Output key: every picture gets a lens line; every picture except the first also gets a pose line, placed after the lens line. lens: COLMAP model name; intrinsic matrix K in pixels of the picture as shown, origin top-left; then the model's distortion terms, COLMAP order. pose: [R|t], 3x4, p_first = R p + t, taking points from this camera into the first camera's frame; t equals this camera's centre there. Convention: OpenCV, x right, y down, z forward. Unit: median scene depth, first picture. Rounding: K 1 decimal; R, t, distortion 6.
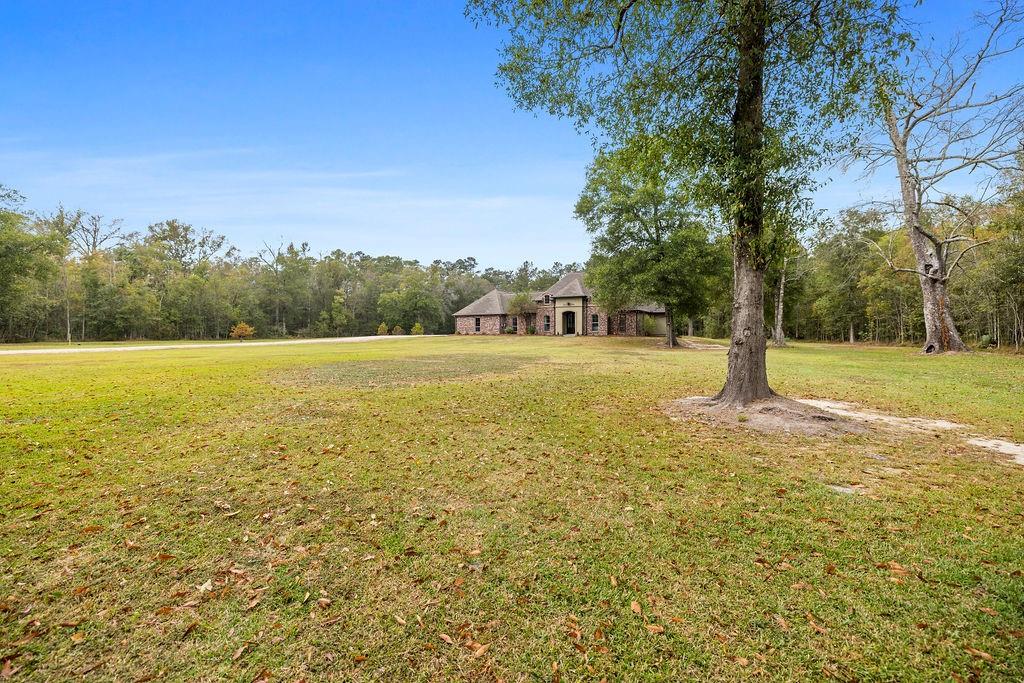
lens RADIAL K [[437.6, 0, 511.2], [0, 437.6, 336.4], [0, 0, 1]] dist [0.004615, -0.000006]
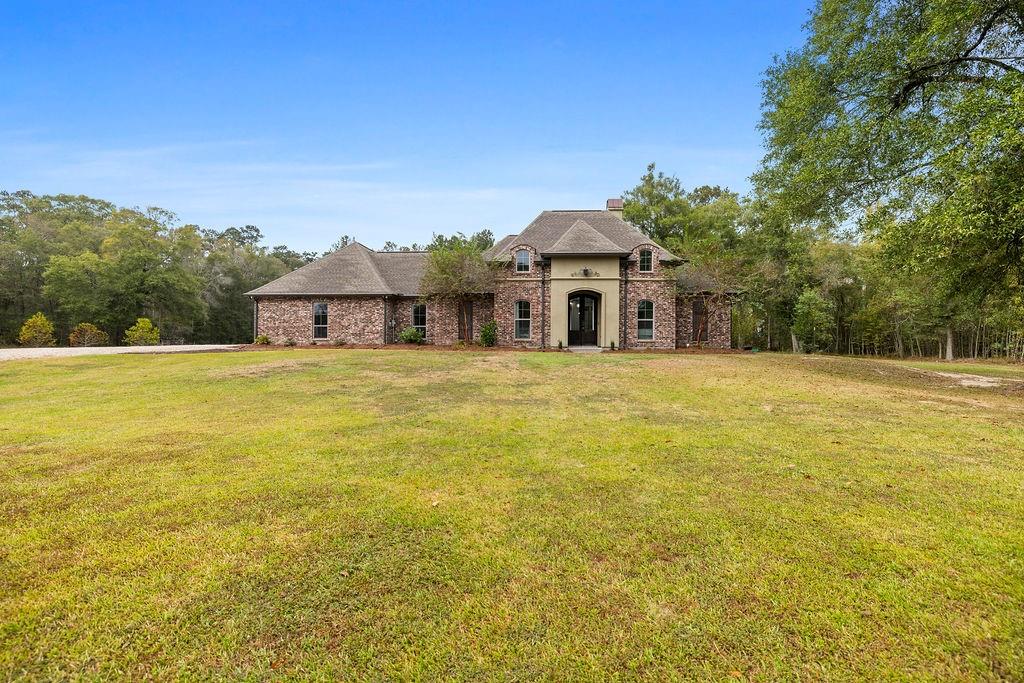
lens RADIAL K [[479.5, 0, 513.4], [0, 479.5, 340.6], [0, 0, 1]] dist [0.003091, 0.000800]
pose [[0.910332, 0.005708, 0.413839, -0.101186], [-0.003189, 0.999972, -0.006777, -0.006949], [-0.413866, 0.004850, 0.910325, 0.560635]]
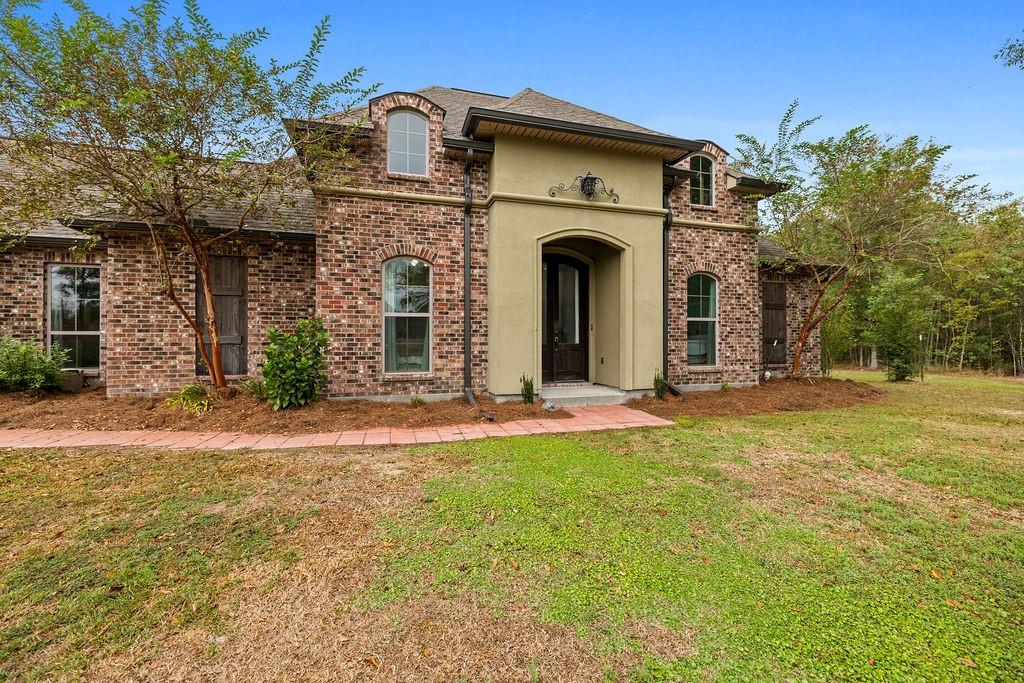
lens RADIAL K [[437.6, 0, 504.1], [0, 437.6, 340.0], [0, 0, 1]] dist [0.004615, -0.000006]
pose [[0.723808, 0.002158, 0.689998, 0.008633], [0.005737, 0.999942, -0.009145, -0.019232], [-0.689977, 0.010578, 0.723754, 0.820131]]
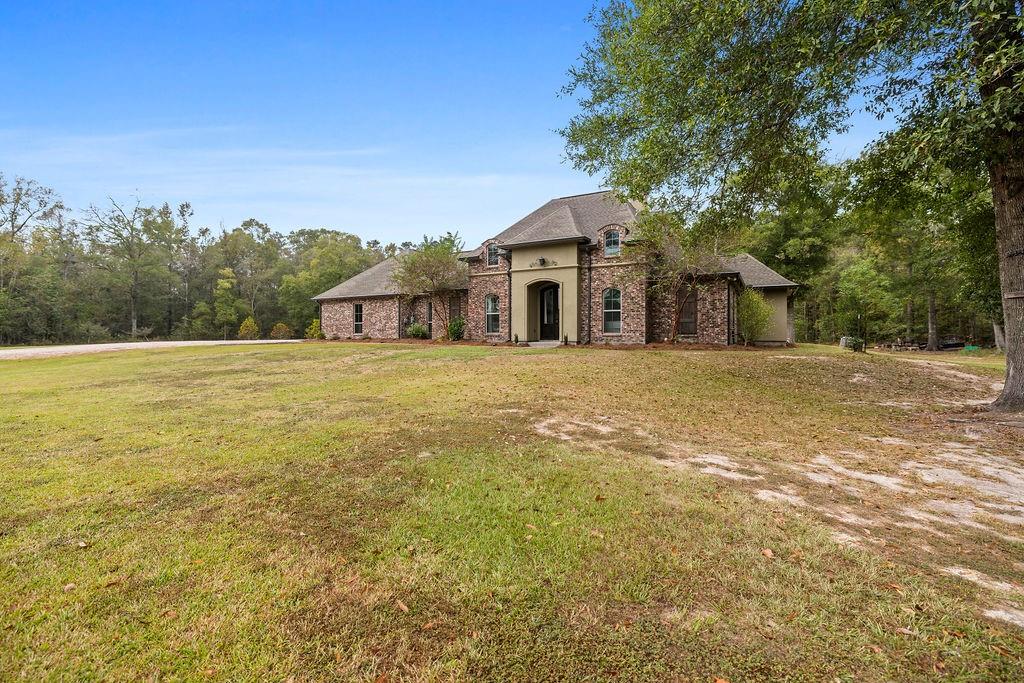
lens RADIAL K [[479.5, 0, 511.9], [0, 479.5, 337.7], [0, 0, 1]] dist [0.003091, 0.000800]
pose [[0.999058, 0.003908, -0.043218, 0.110387], [-0.004058, 0.999986, -0.003394, -0.006012], [0.043204, 0.003566, 0.999060, 0.523405]]
